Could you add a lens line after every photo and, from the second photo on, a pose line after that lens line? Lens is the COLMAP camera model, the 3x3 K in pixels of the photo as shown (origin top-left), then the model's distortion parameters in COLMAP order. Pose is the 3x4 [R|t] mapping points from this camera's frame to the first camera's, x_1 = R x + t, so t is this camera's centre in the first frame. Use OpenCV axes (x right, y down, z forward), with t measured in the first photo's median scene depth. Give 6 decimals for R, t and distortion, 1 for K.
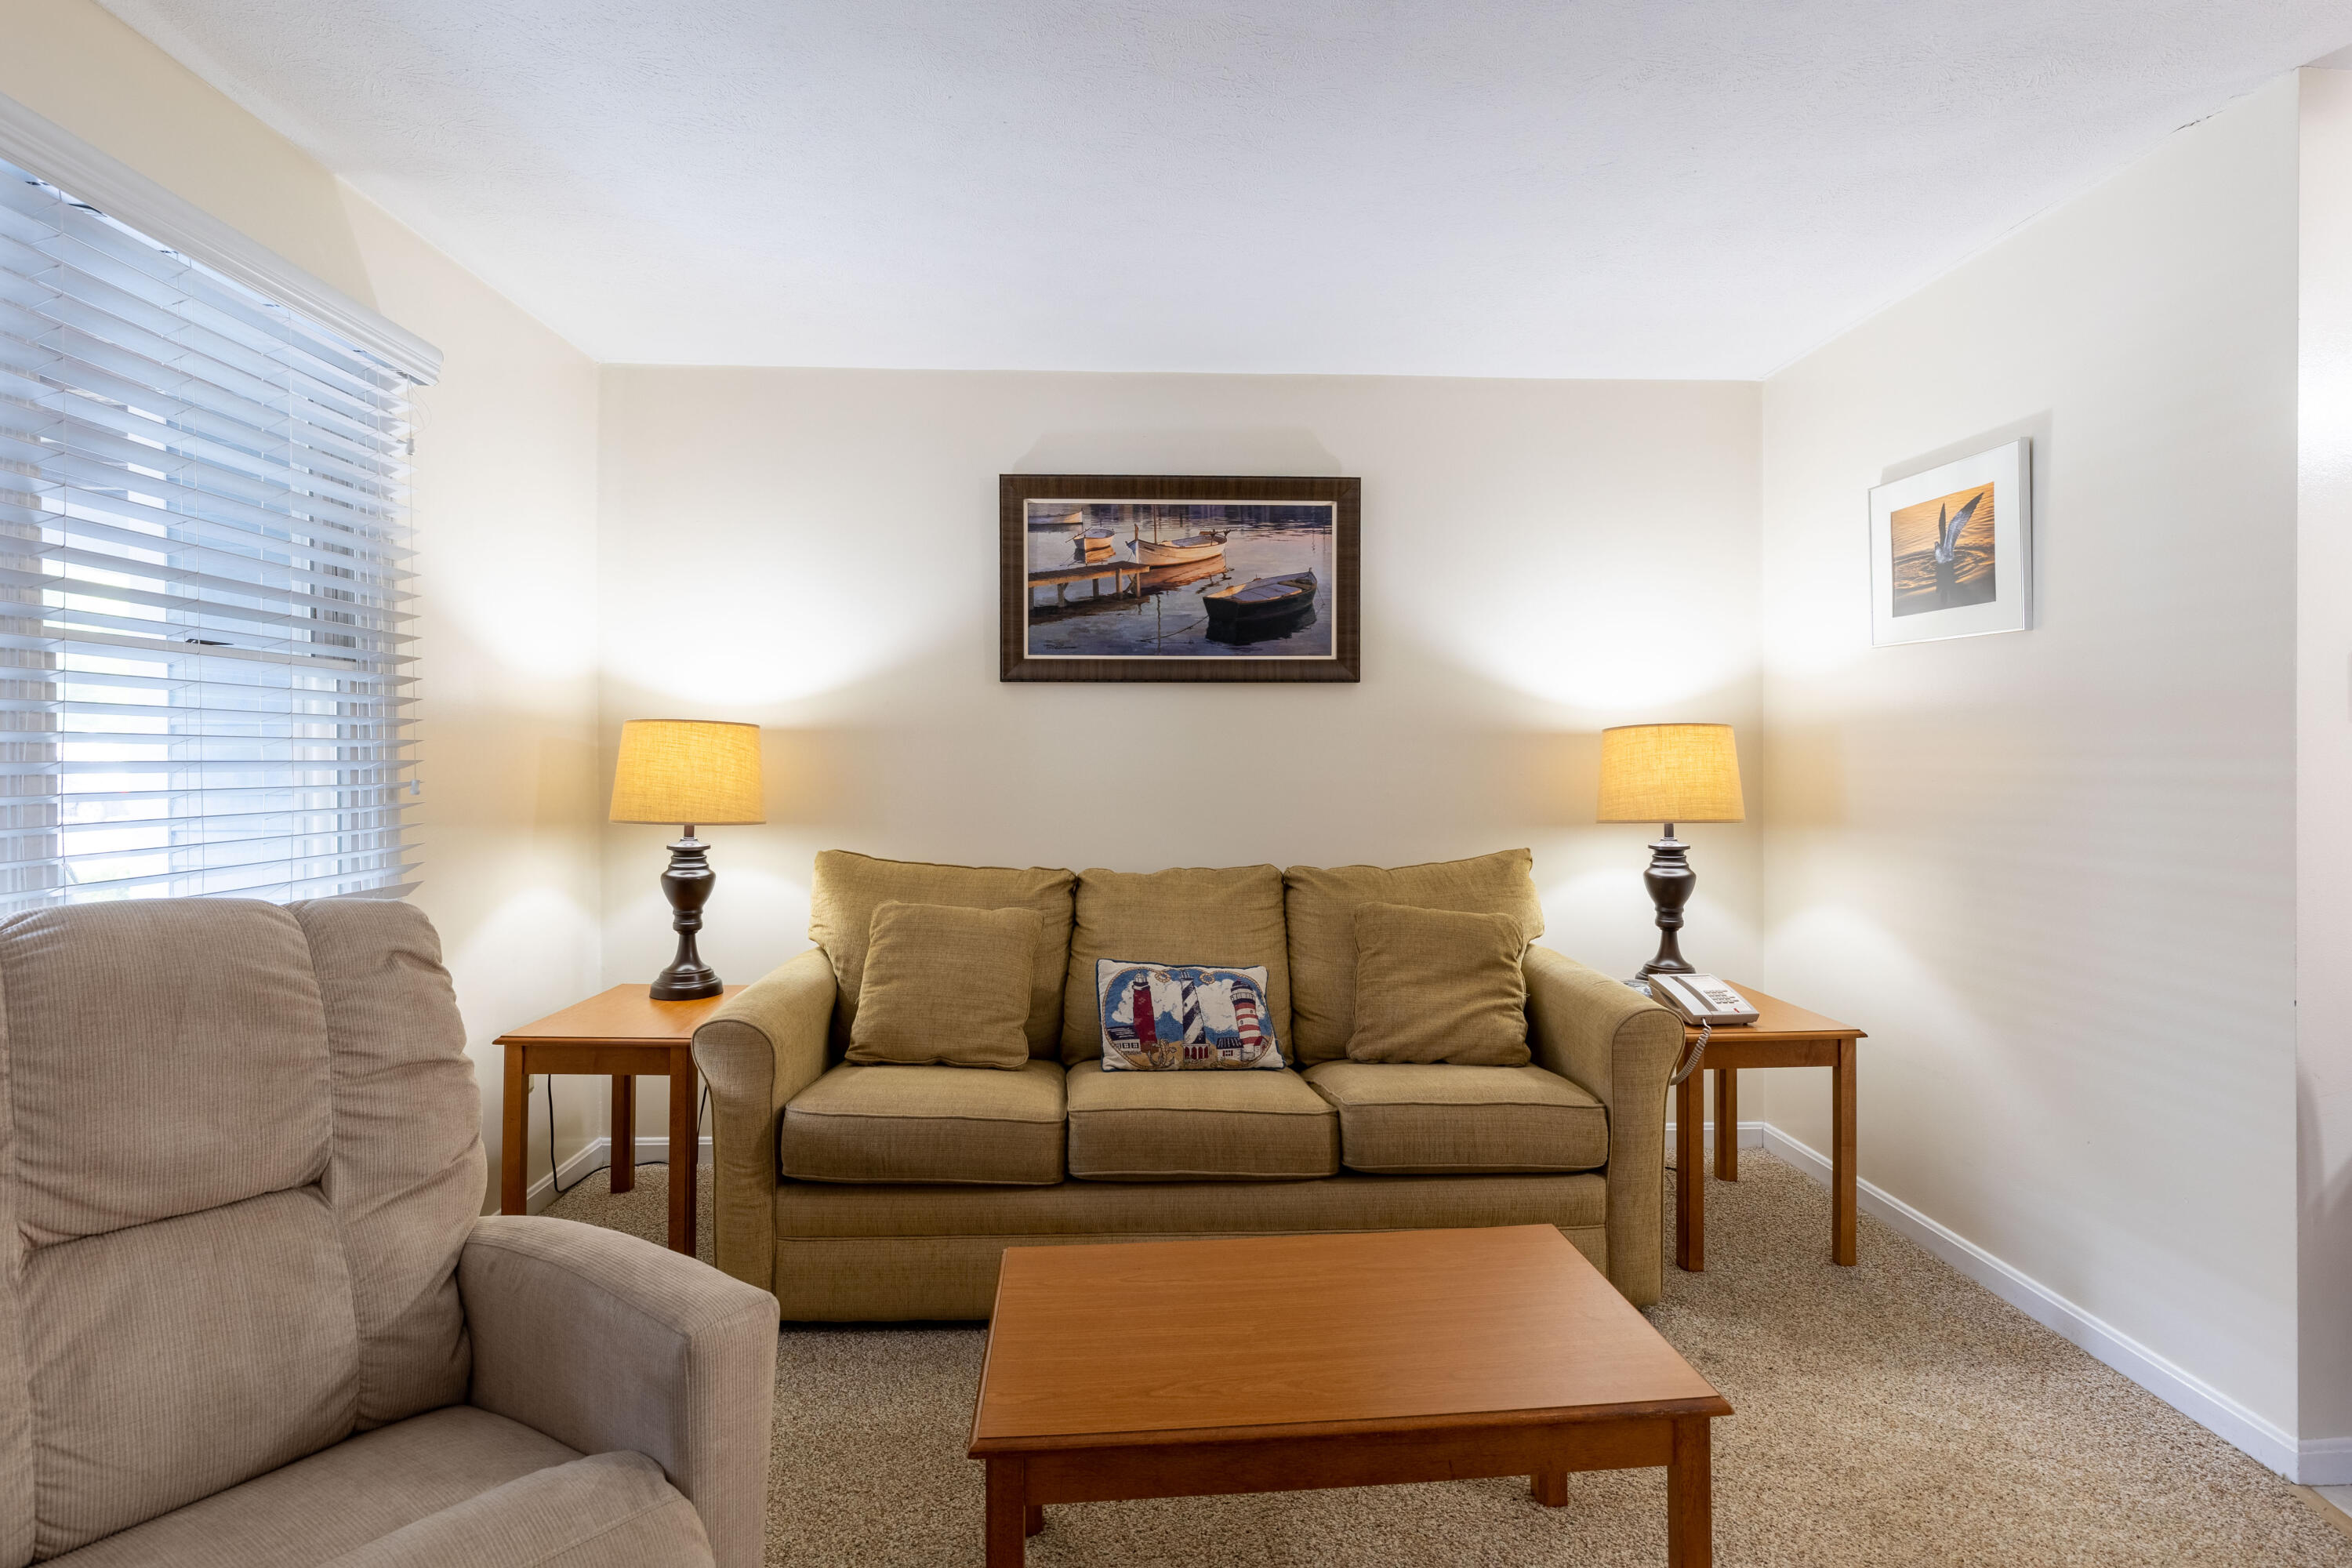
lens RADIAL K [[1148.9, 0, 1188.7], [0, 1148.9, 756.2], [0, 0, 1]] dist [-0.001231, 0.000507]
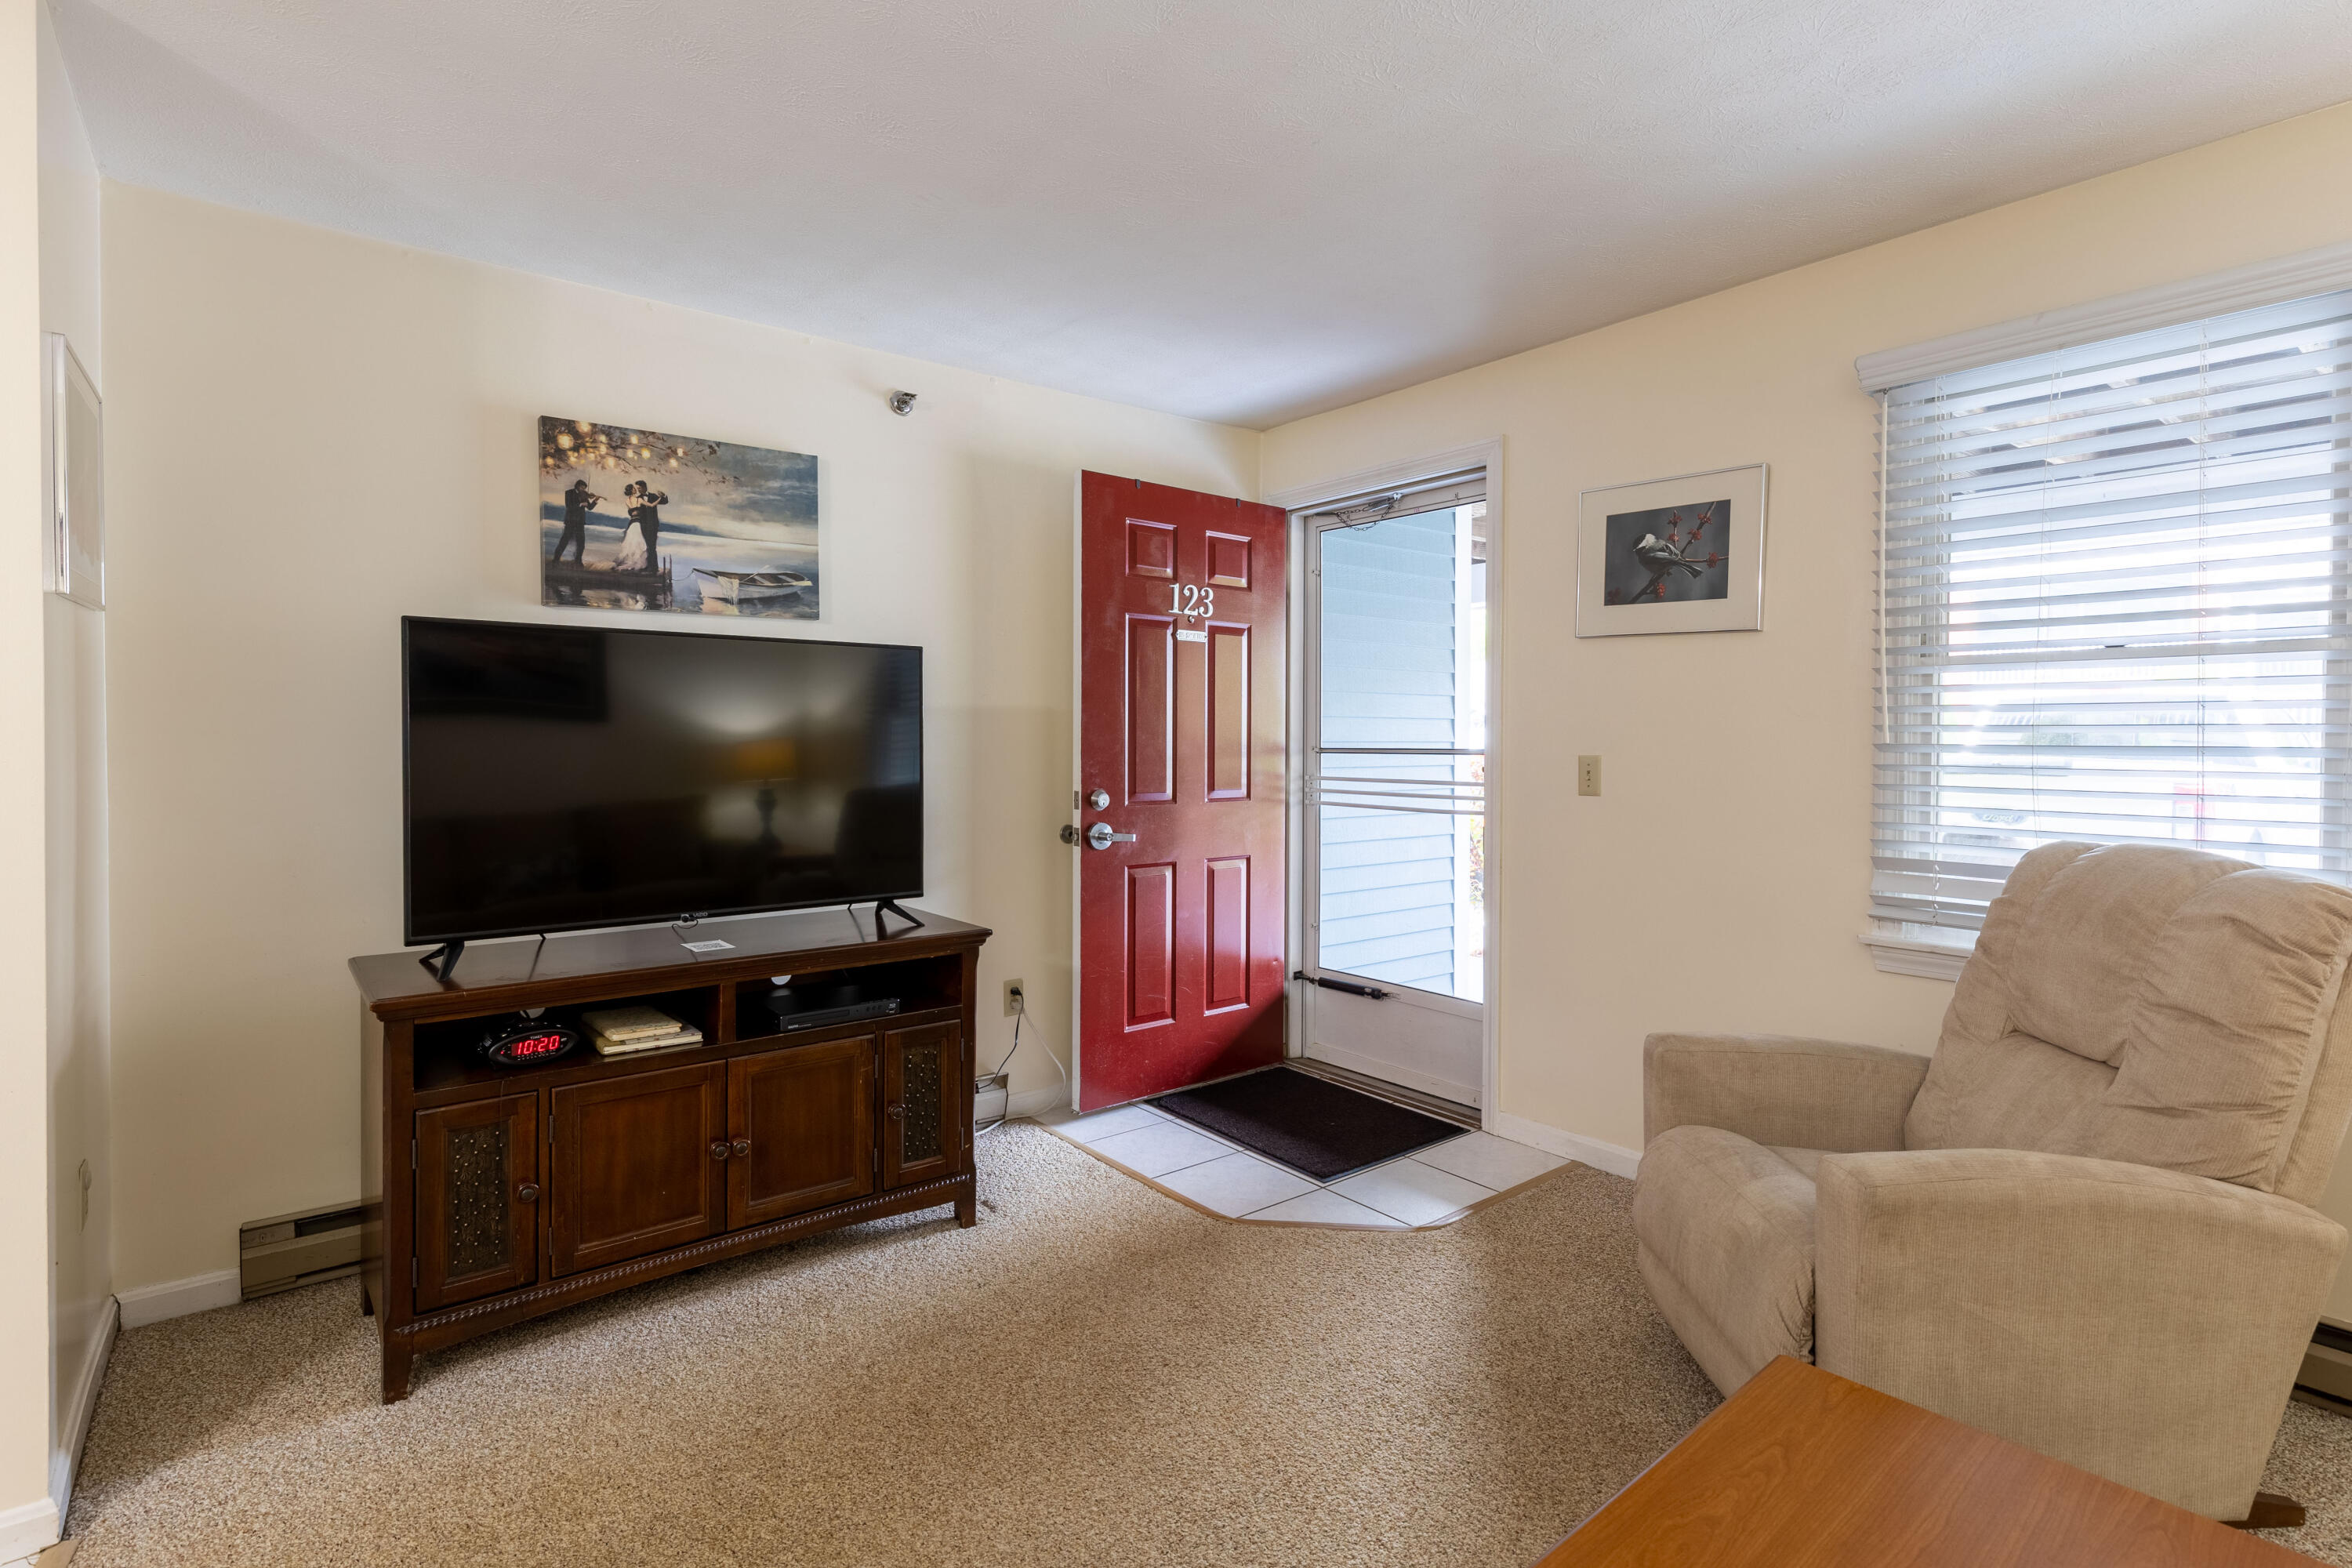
lens RADIAL K [[1148.9, 0, 1186.5], [0, 1148.9, 759.6], [0, 0, 1]] dist [-0.001231, 0.000507]
pose [[-0.809210, 0.008784, -0.587454, 0.445048], [-0.004927, 0.999752, 0.021736, -0.002763], [0.587499, 0.020483, -0.808965, 0.734607]]
